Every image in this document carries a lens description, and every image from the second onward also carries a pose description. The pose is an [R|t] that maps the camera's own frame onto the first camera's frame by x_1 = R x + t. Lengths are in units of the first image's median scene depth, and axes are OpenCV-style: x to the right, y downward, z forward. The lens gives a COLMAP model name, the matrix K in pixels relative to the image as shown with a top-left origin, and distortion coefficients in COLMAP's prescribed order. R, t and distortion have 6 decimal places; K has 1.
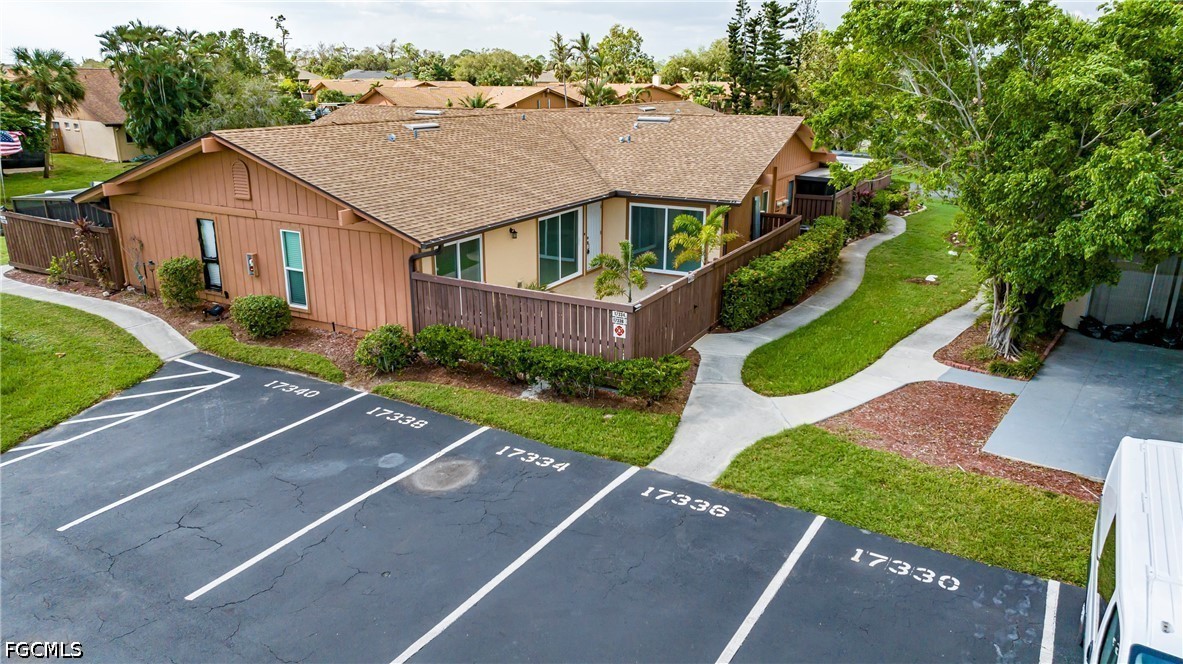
lens RADIAL K [[829.5, 0, 591.5], [0, 829.5, 332.0], [0, 0, 1]] dist [-0.016438, -0.006836]
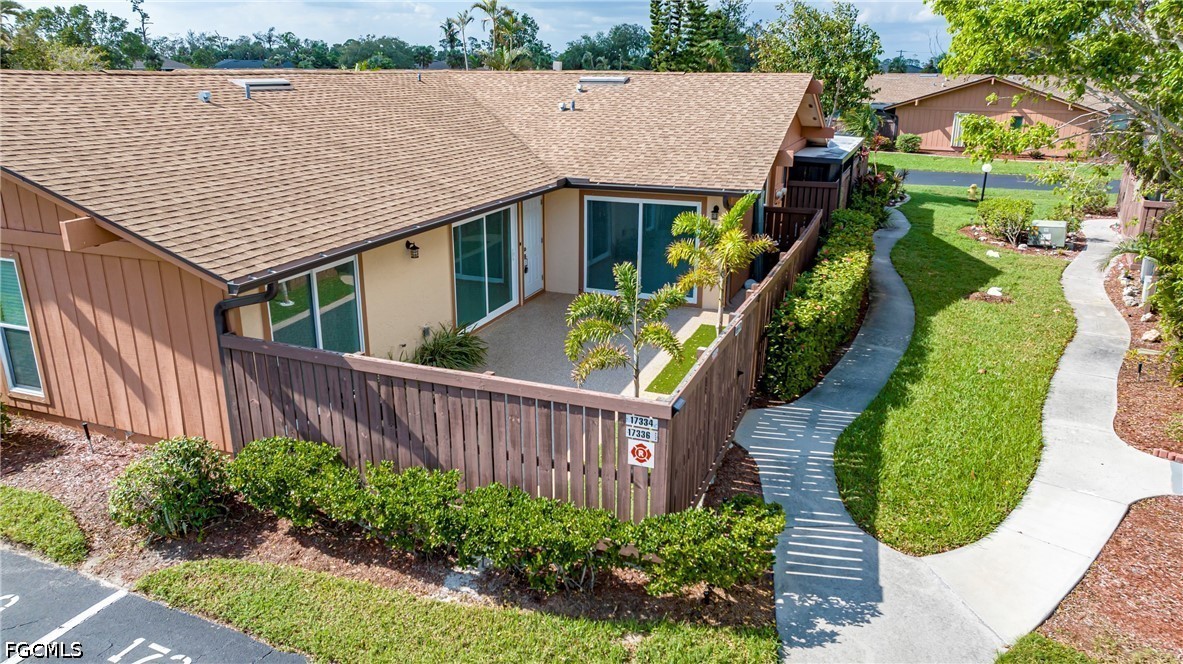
lens RADIAL K [[828.6, 0, 591.5], [0, 828.6, 332.0], [0, 0, 1]] dist [-0.032737, 0.033023]
pose [[0.992168, -0.037487, 0.119151, -0.042212], [0.036628, 0.999285, 0.009393, -0.065015], [-0.119418, -0.004955, 0.992832, 0.419245]]
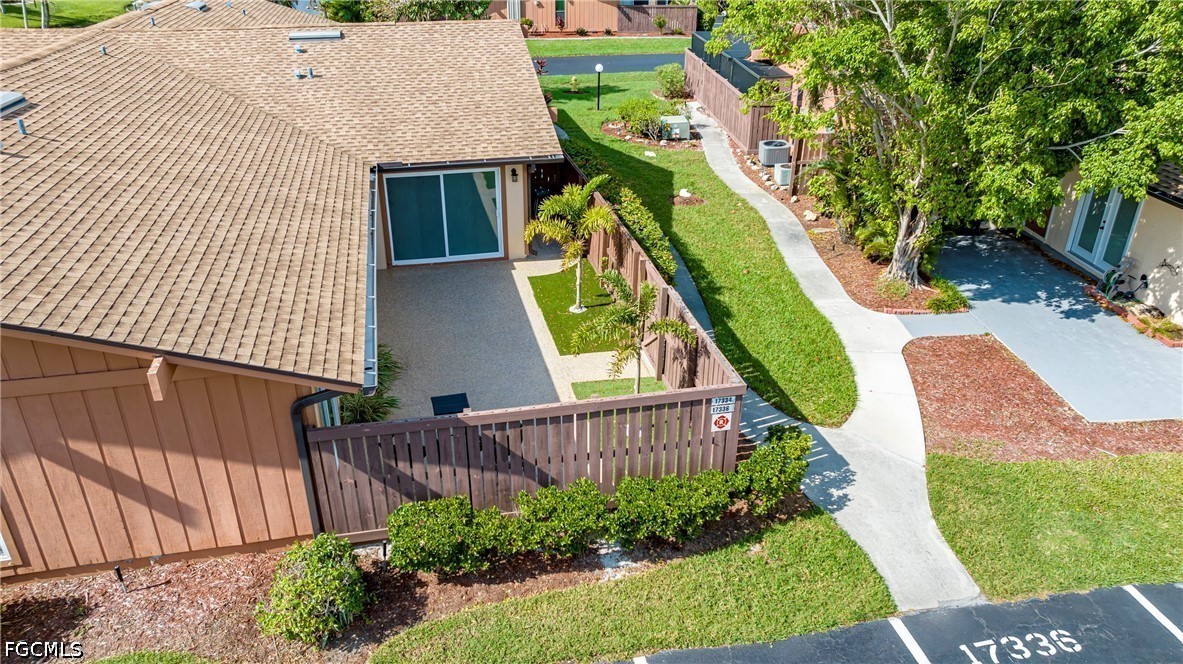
lens RADIAL K [[828.6, 0, 591.5], [0, 828.6, 332.0], [0, 0, 1]] dist [-0.032737, 0.033023]
pose [[0.750668, -0.297231, 0.590044, -0.343026], [0.192638, 0.952749, 0.234863, -0.203703], [-0.631972, -0.062639, 0.772456, 0.450186]]
